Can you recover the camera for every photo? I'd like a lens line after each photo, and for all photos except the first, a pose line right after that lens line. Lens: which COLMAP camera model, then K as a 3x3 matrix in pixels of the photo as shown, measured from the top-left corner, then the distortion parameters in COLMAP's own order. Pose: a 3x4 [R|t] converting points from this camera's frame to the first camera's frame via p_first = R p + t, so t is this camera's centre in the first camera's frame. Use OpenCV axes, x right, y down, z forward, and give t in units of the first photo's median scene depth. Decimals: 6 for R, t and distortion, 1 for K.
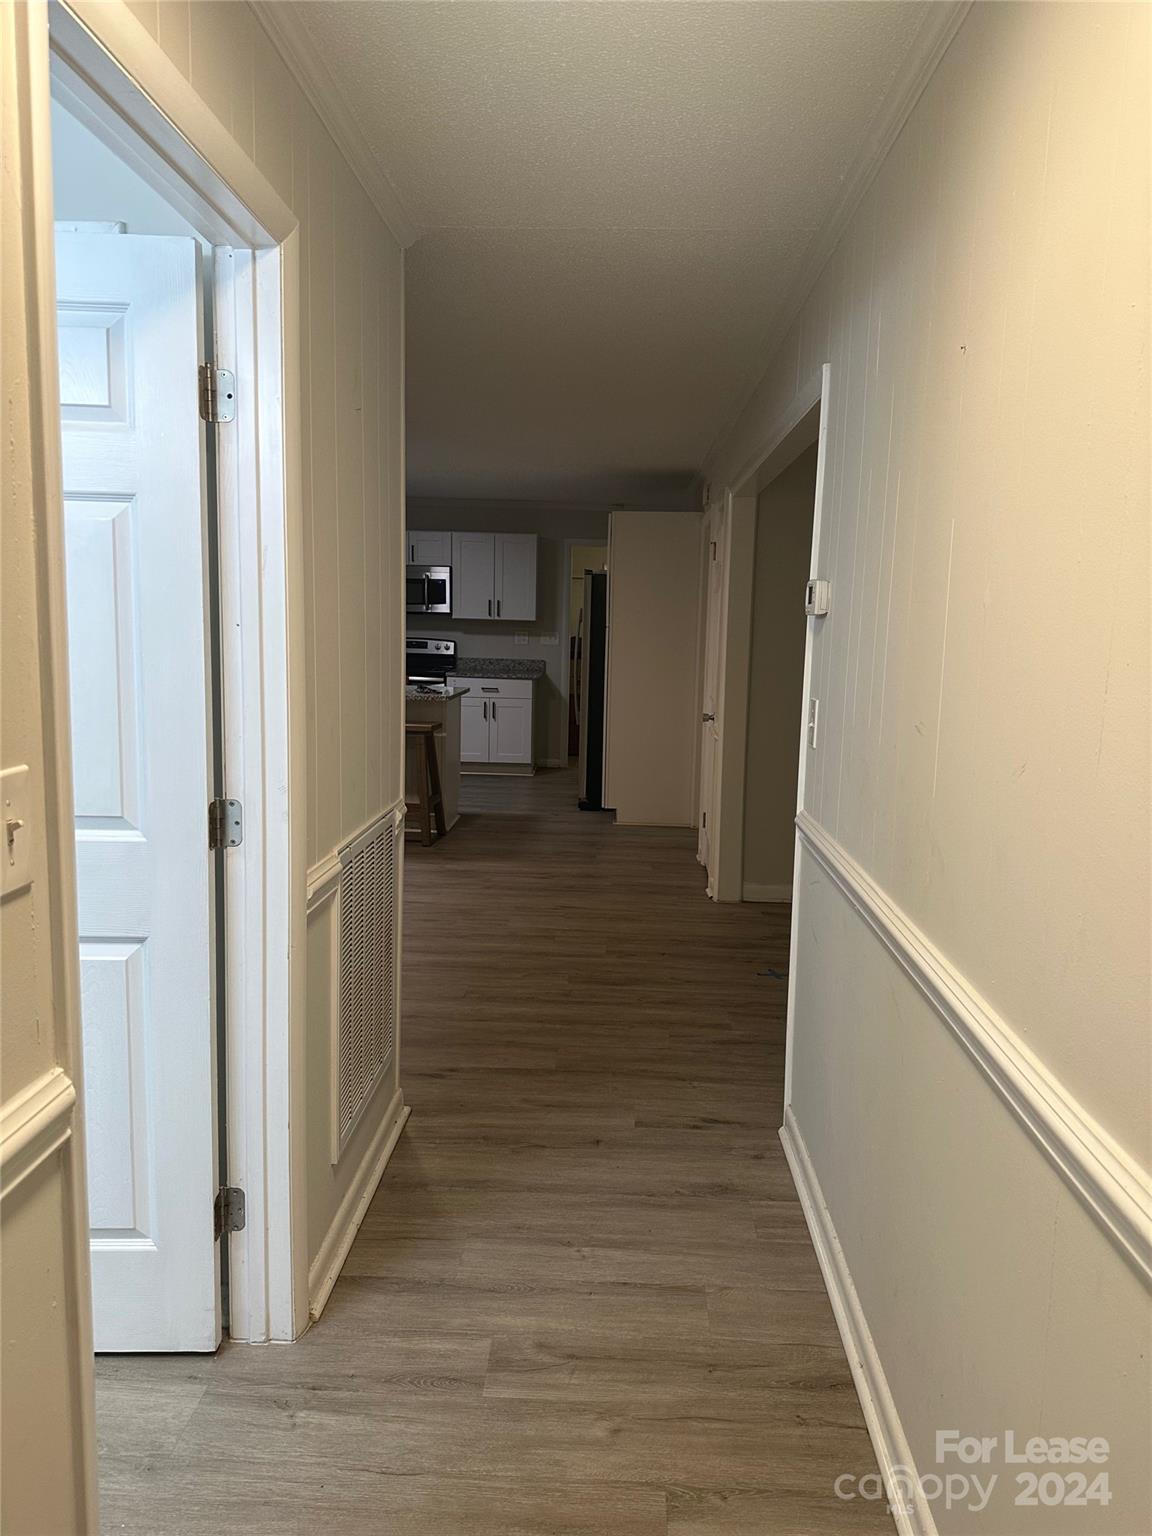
lens RADIAL K [[1082.8, 0, 576.0], [0, 1082.8, 768.0], [0, 0, 1]] dist [0.100618, -0.130484]
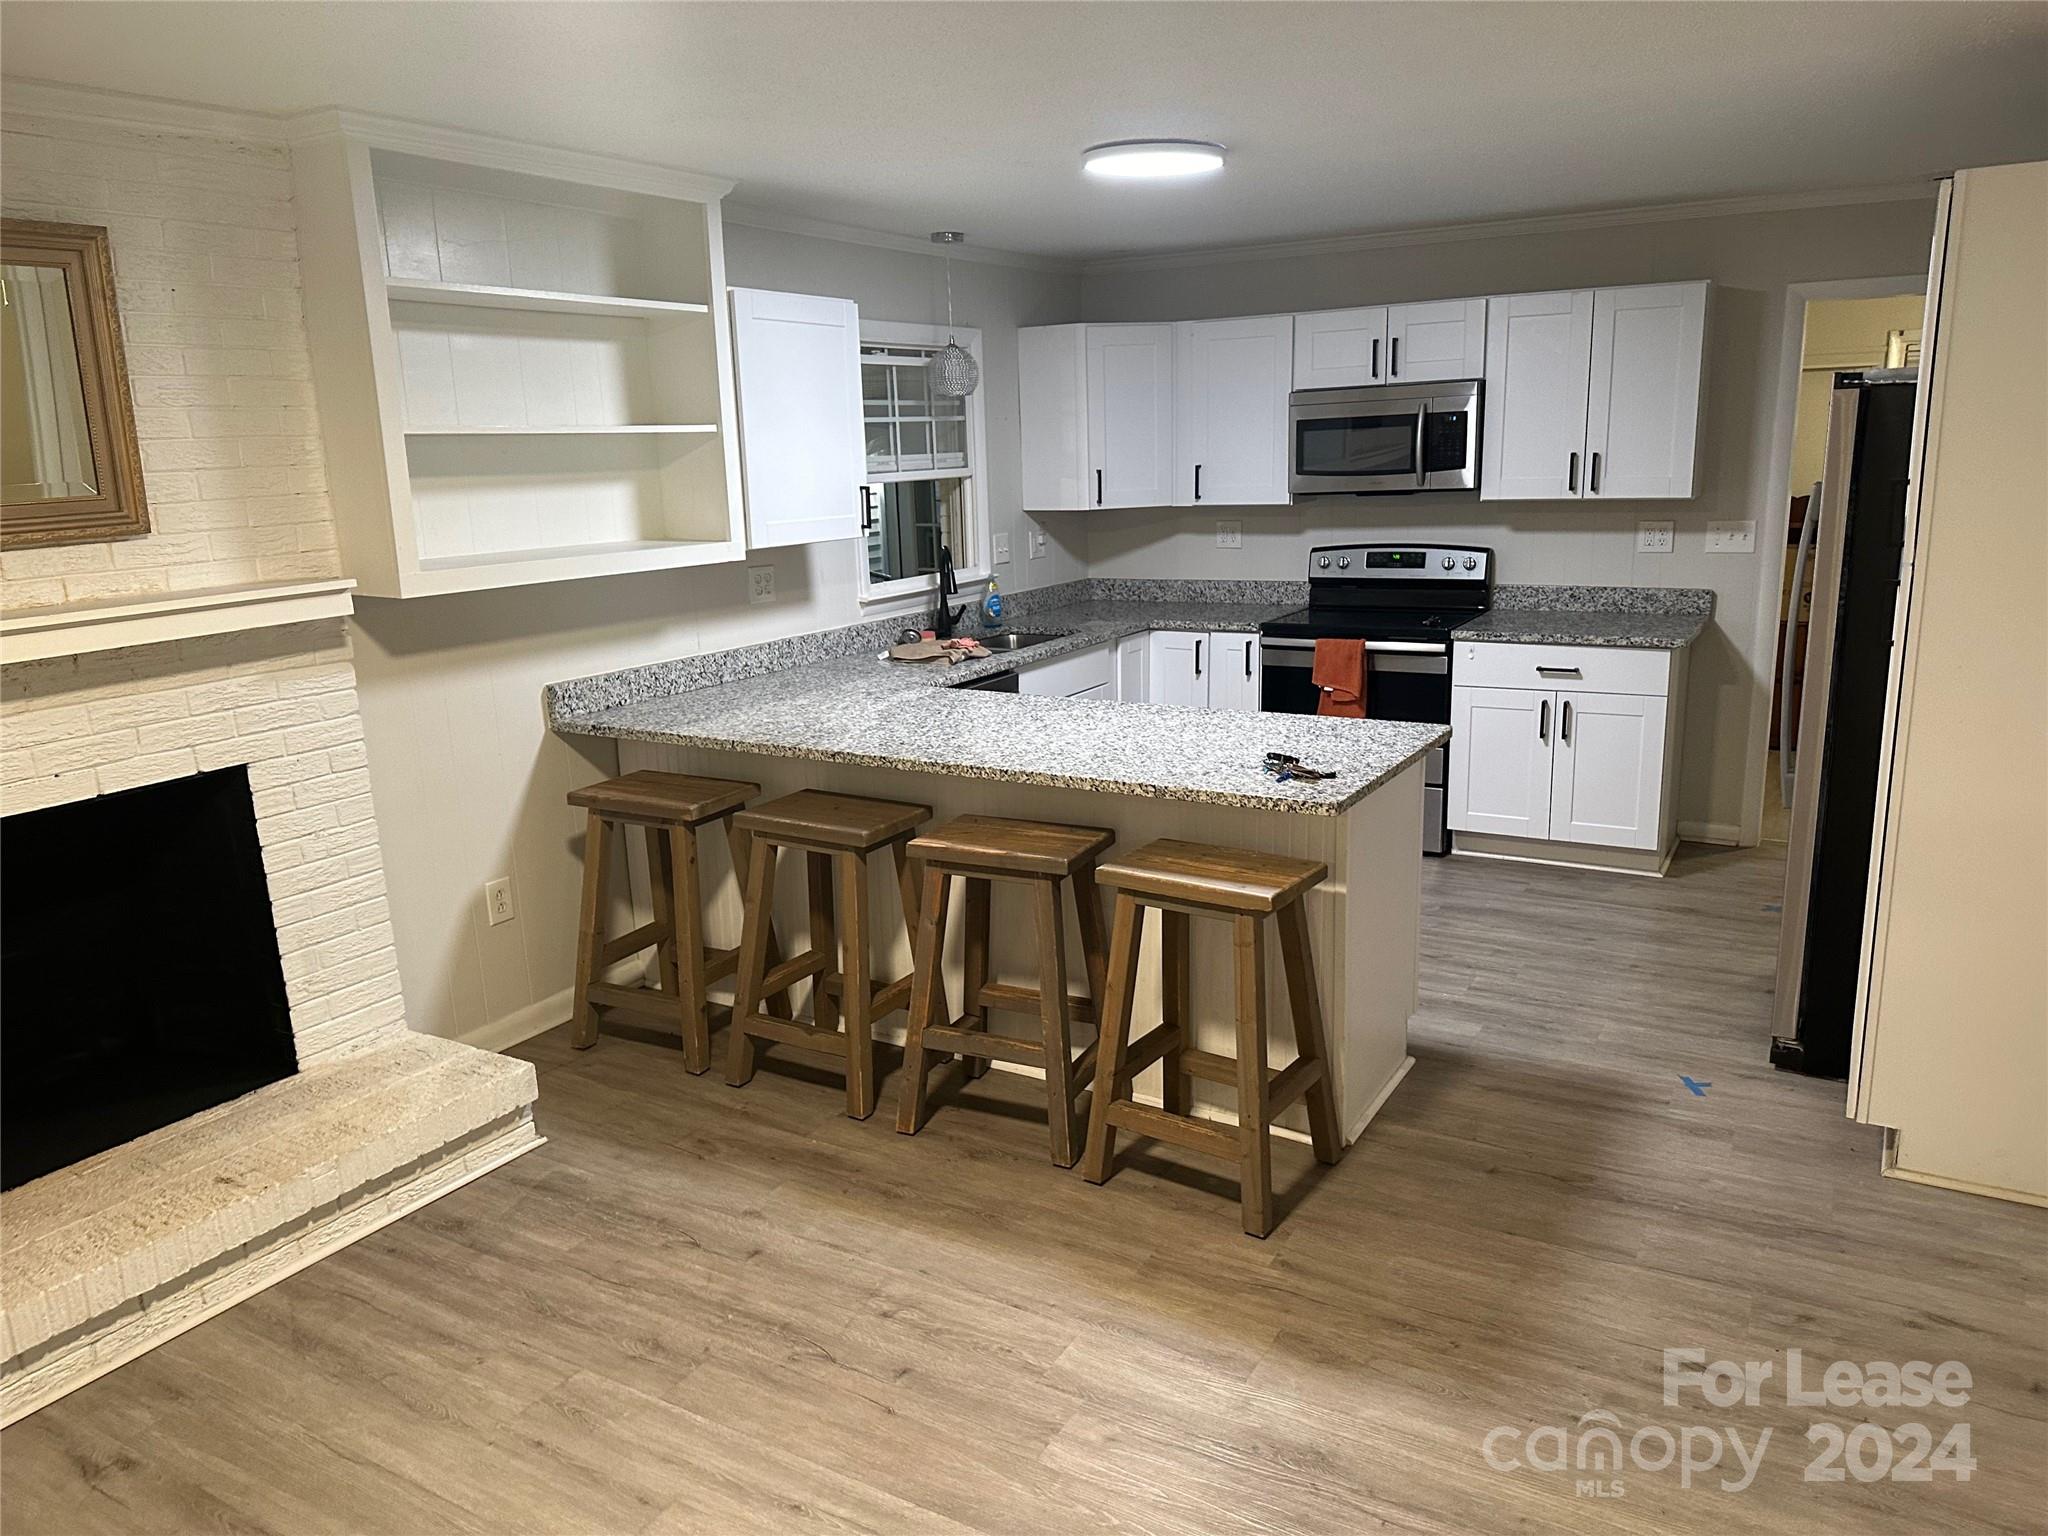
lens RADIAL K [[1443.7, 0, 1019.9], [0, 1443.7, 773.9], [0, 0, 1]] dist [0.100618, -0.130484]
pose [[0.881358, 0.053673, -0.469391, 0.004792], [-0.010615, 0.995525, 0.093903, -0.081666], [0.472331, -0.077779, 0.877983, 0.387470]]
